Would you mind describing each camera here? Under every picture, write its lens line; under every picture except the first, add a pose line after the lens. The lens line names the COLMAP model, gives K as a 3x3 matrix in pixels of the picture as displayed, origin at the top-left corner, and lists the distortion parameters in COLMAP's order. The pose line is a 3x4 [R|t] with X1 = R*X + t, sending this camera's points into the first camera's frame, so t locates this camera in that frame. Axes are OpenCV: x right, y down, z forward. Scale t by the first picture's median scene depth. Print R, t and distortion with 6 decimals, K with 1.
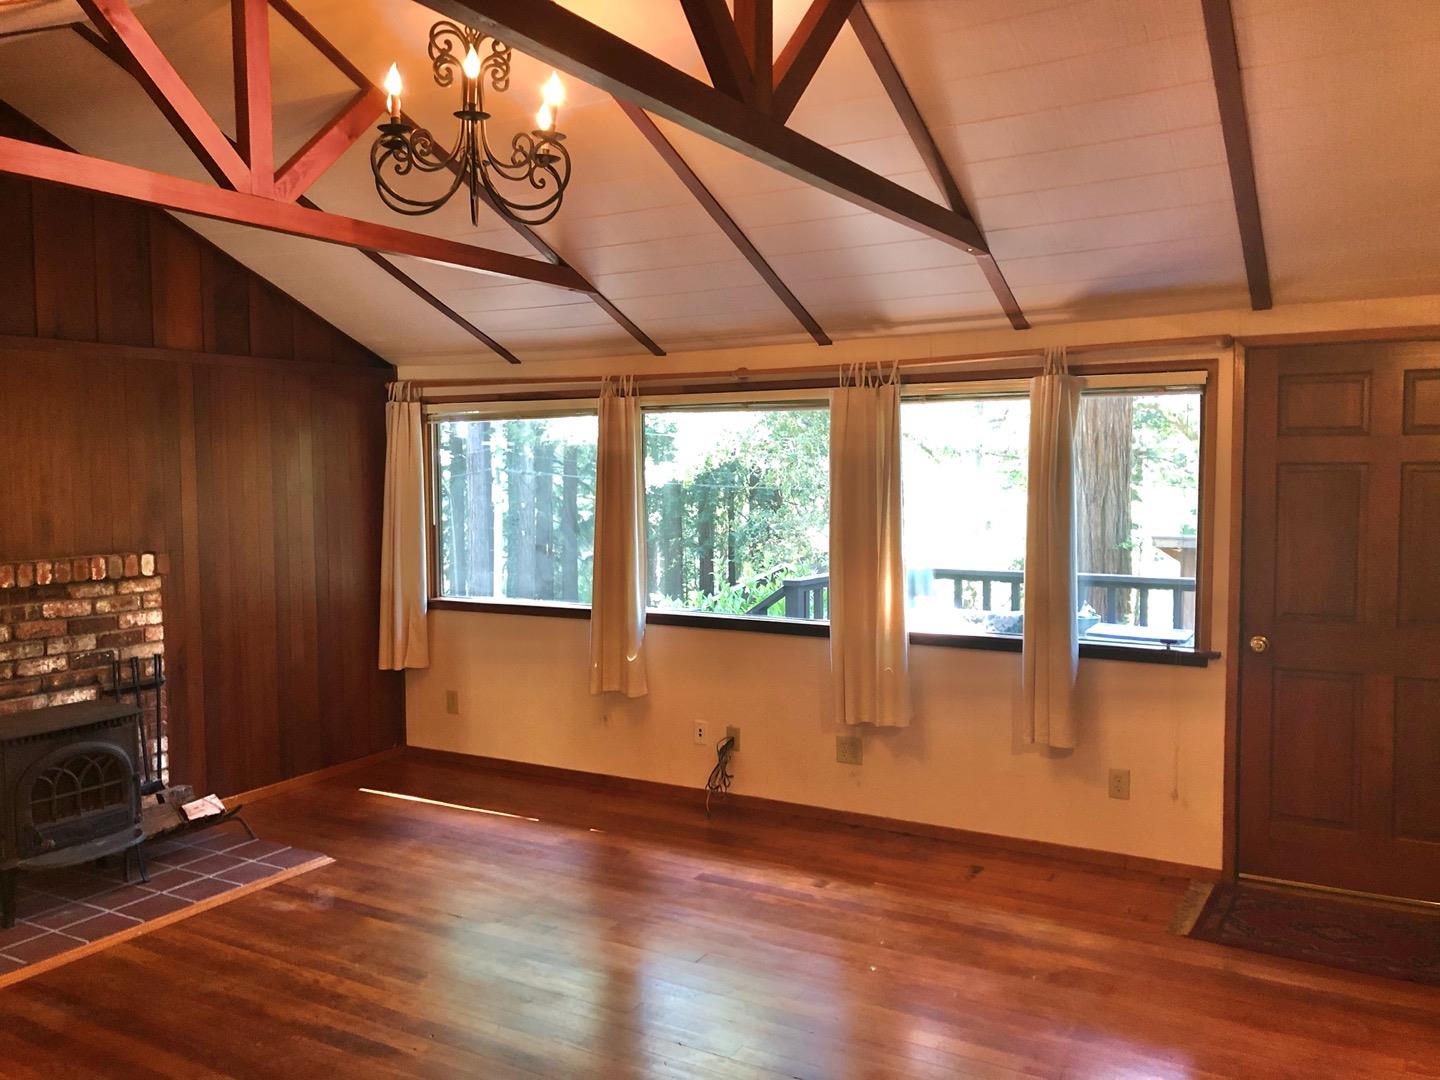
lens RADIAL K [[1216.1, 0, 718.7], [0, 1216.1, 538.4], [0, 0, 1]] dist [0.066822, -0.087904]
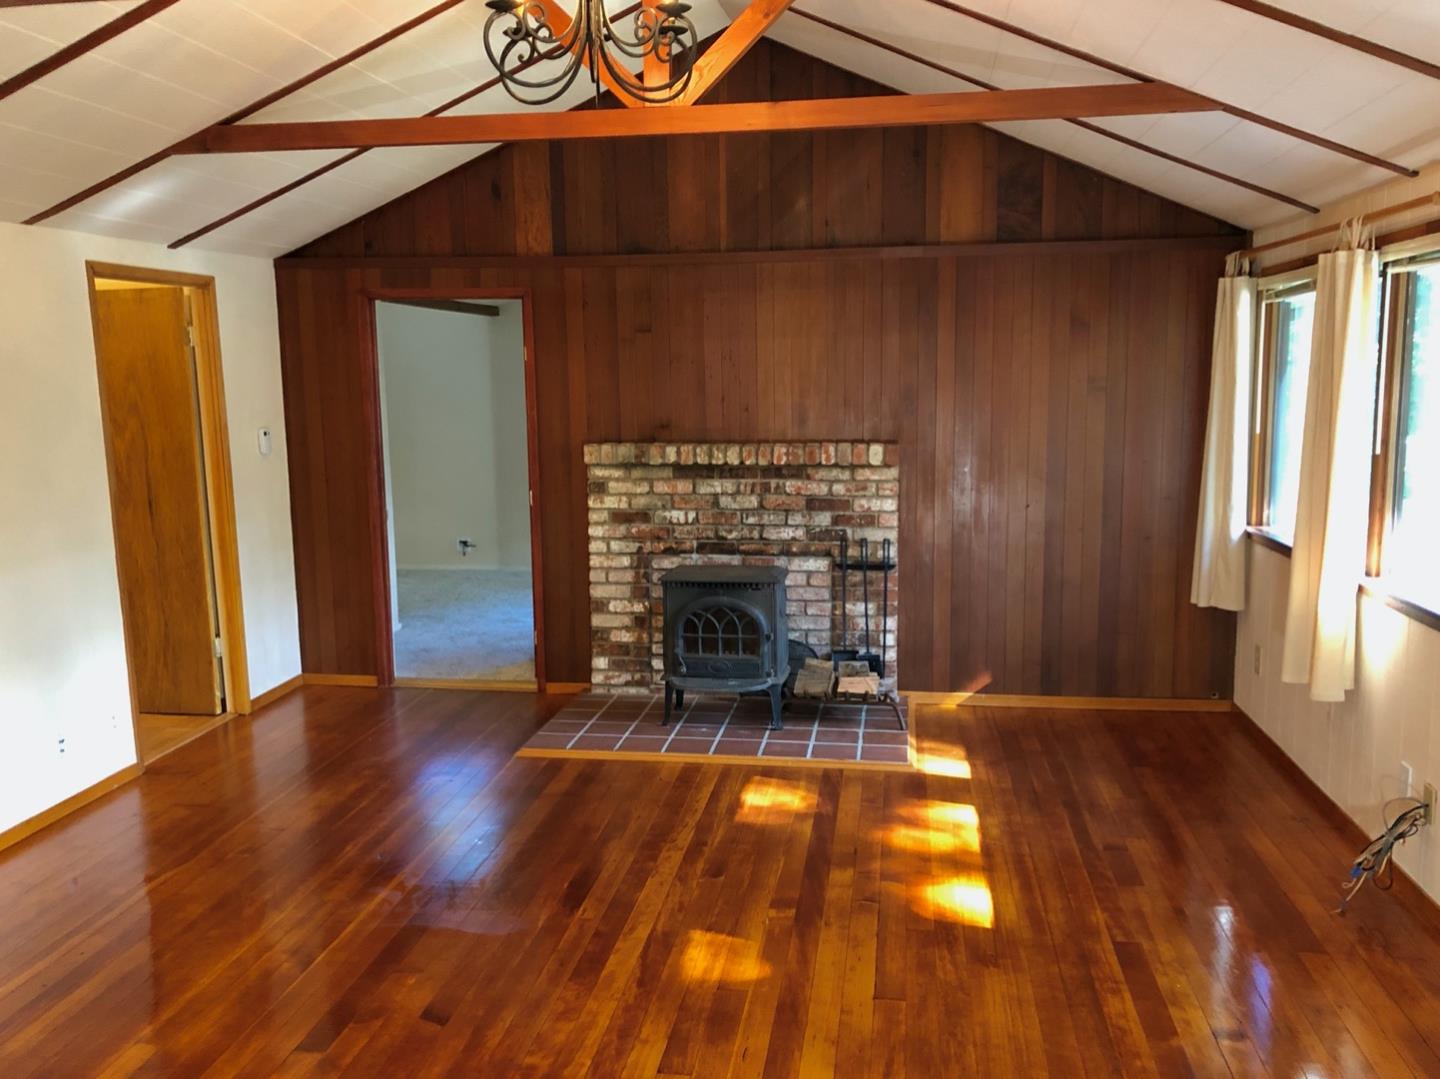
lens RADIAL K [[1216.1, 0, 729.4], [0, 1216.1, 536.4], [0, 0, 1]] dist [0.066822, -0.087904]
pose [[0.320815, 0.124691, -0.938898, 0.523327], [-0.048269, 0.992161, 0.115272, -0.025495], [0.945911, 0.008338, 0.324319, 0.551878]]
